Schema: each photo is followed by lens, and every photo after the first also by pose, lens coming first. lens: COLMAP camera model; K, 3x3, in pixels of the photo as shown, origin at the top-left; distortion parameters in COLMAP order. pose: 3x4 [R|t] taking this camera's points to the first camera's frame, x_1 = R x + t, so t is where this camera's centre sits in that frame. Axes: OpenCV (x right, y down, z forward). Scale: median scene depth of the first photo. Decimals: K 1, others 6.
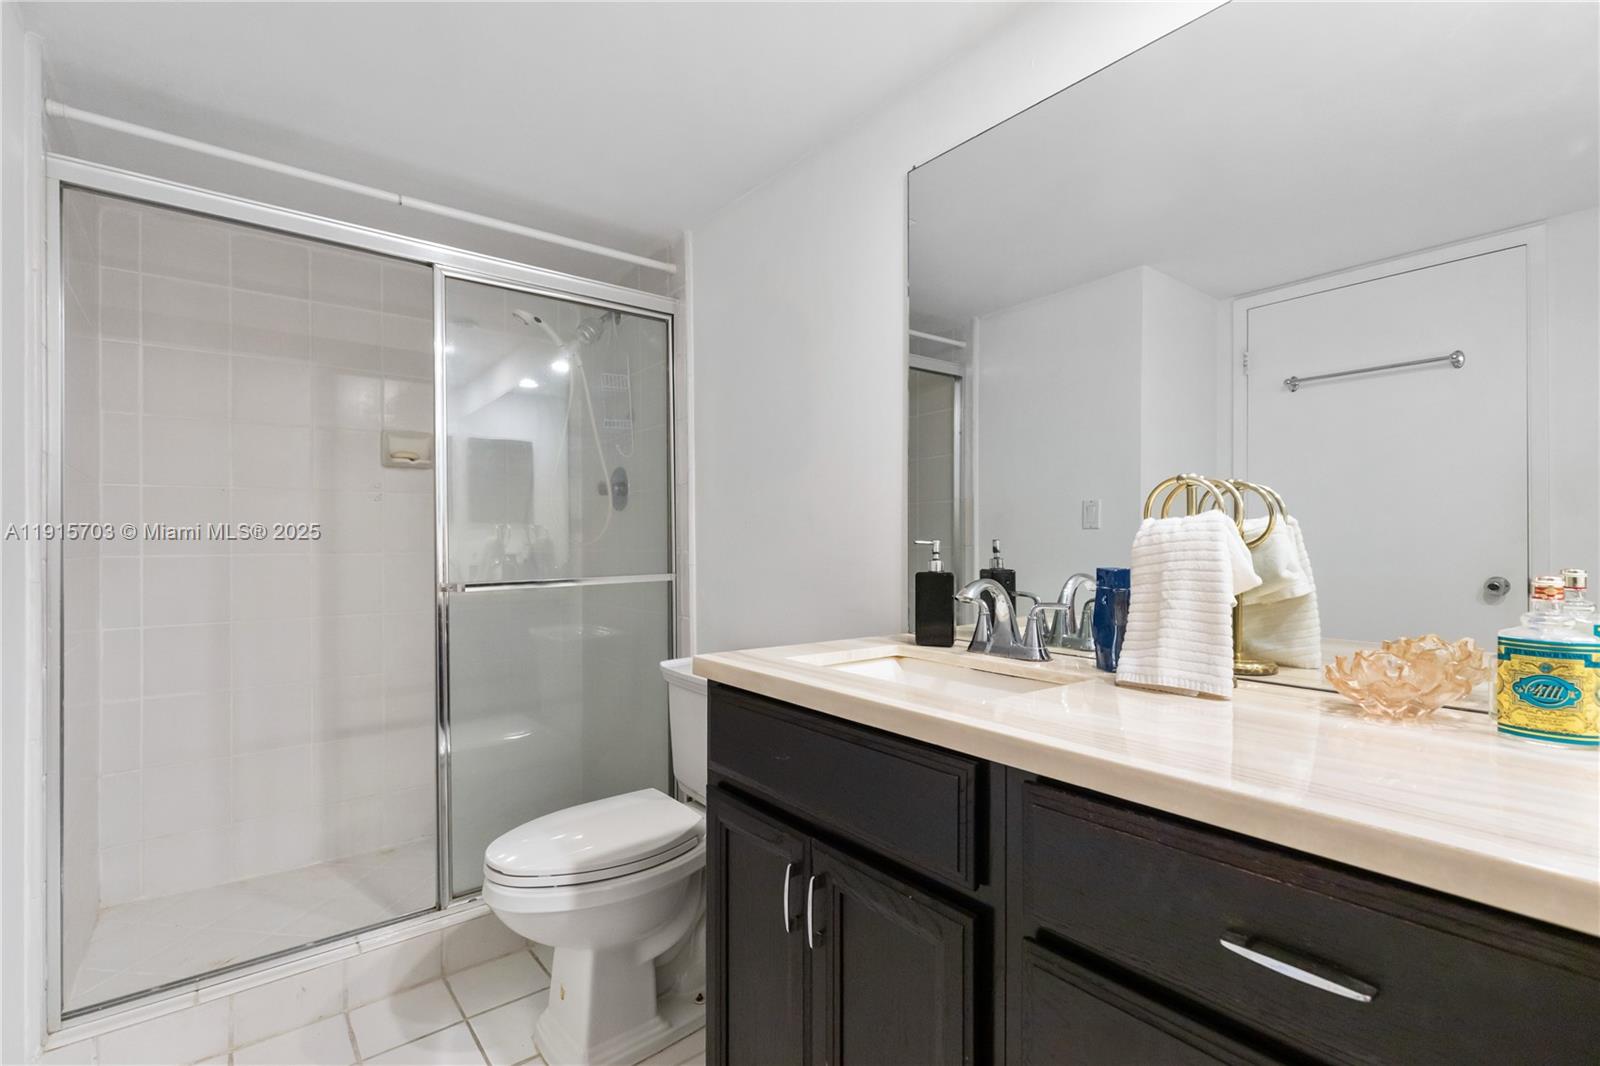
lens RADIAL K [[724.2, 0, 791.6], [0, 724.2, 538.2], [0, 0, 1]] dist [0.000856, -0.000377]
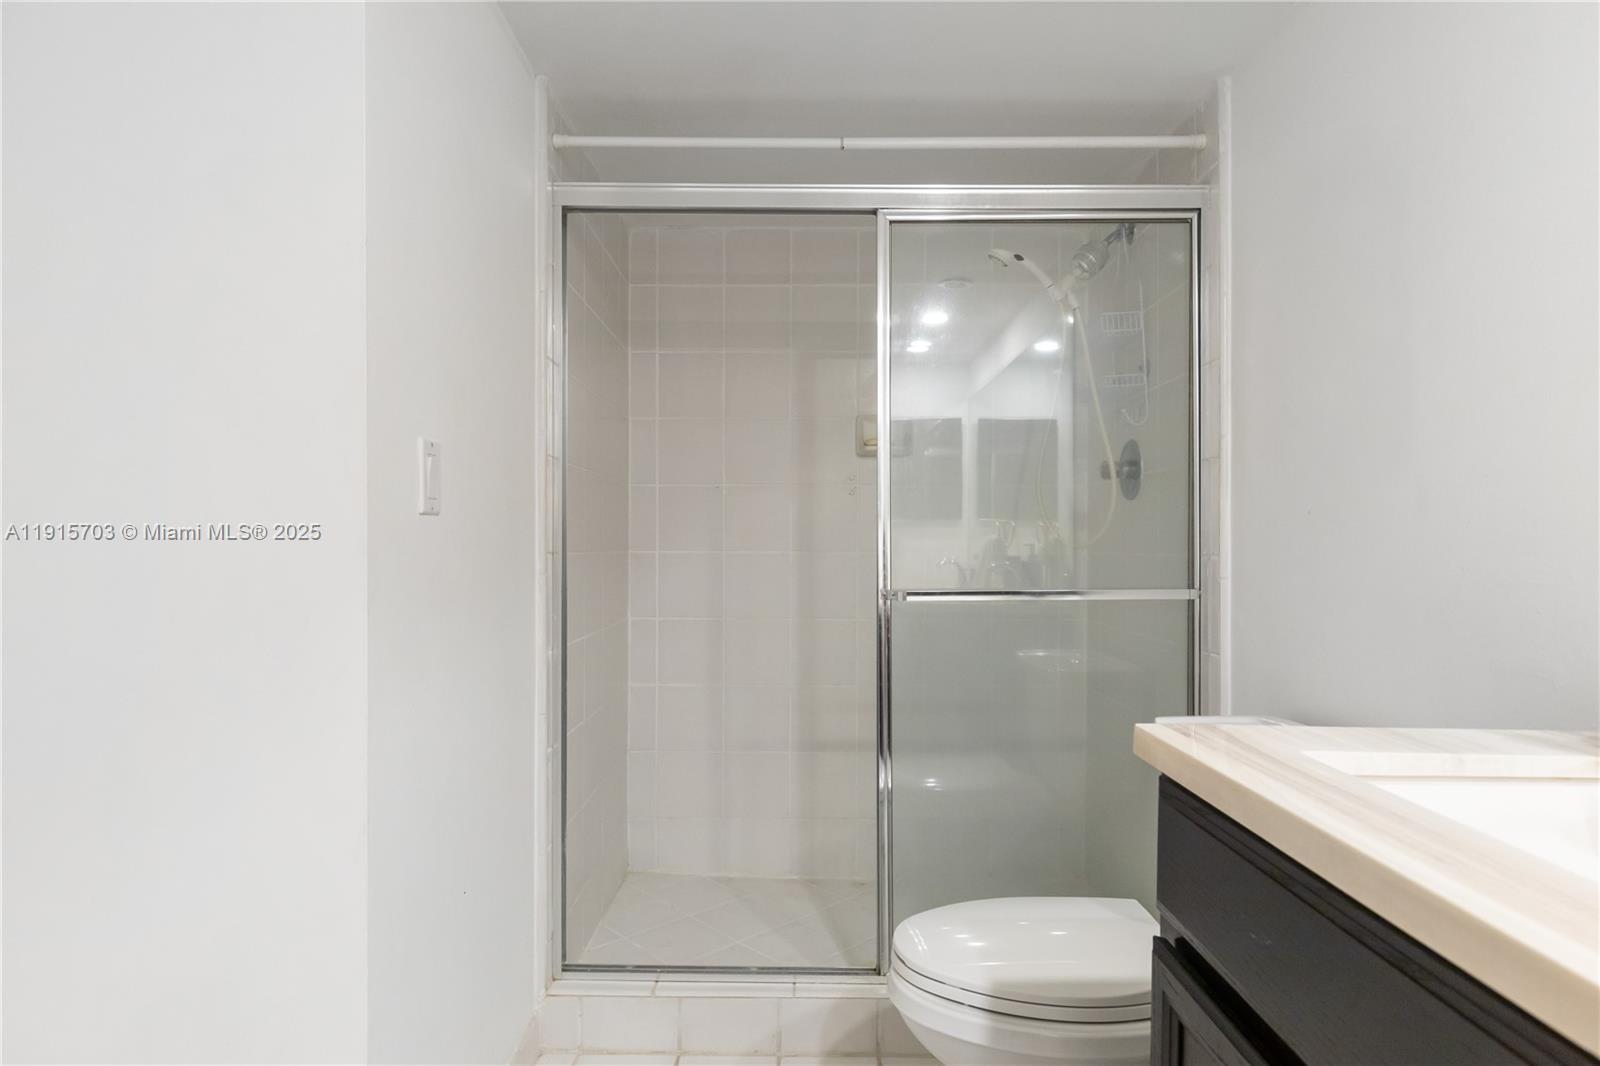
lens RADIAL K [[865.8, 0, 794.9], [0, 865.8, 548.6], [0, 0, 1]] dist [0.002174, -0.000245]
pose [[0.778665, 0.013446, -0.627296, 0.059322], [-0.005946, 0.999884, 0.014051, 0.001206], [0.627412, -0.007211, 0.778654, 0.135076]]
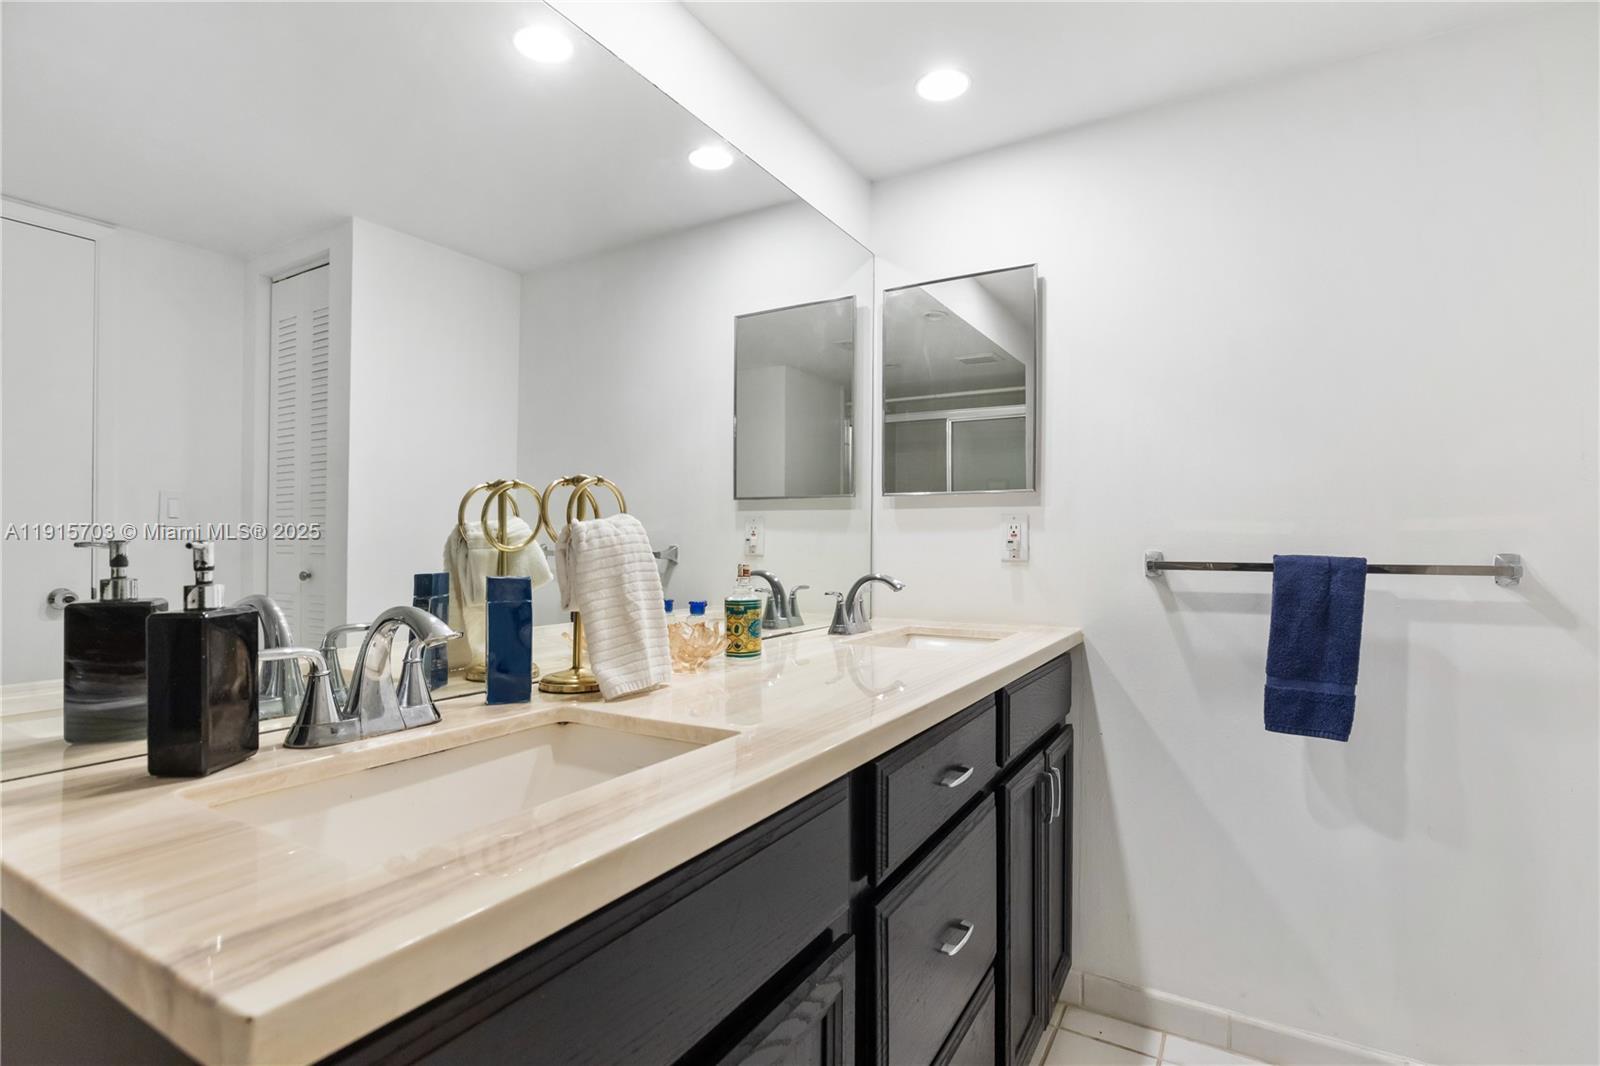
lens RADIAL K [[776.0, 0, 800.1], [0, 776.0, 533.4], [0, 0, 1]] dist [0.000028, -0.000127]
pose [[-0.352896, 0.006214, 0.935642, -0.258685], [-0.006754, 0.999935, -0.009188, -0.000625], [-0.935638, -0.009562, -0.352831, 0.532294]]
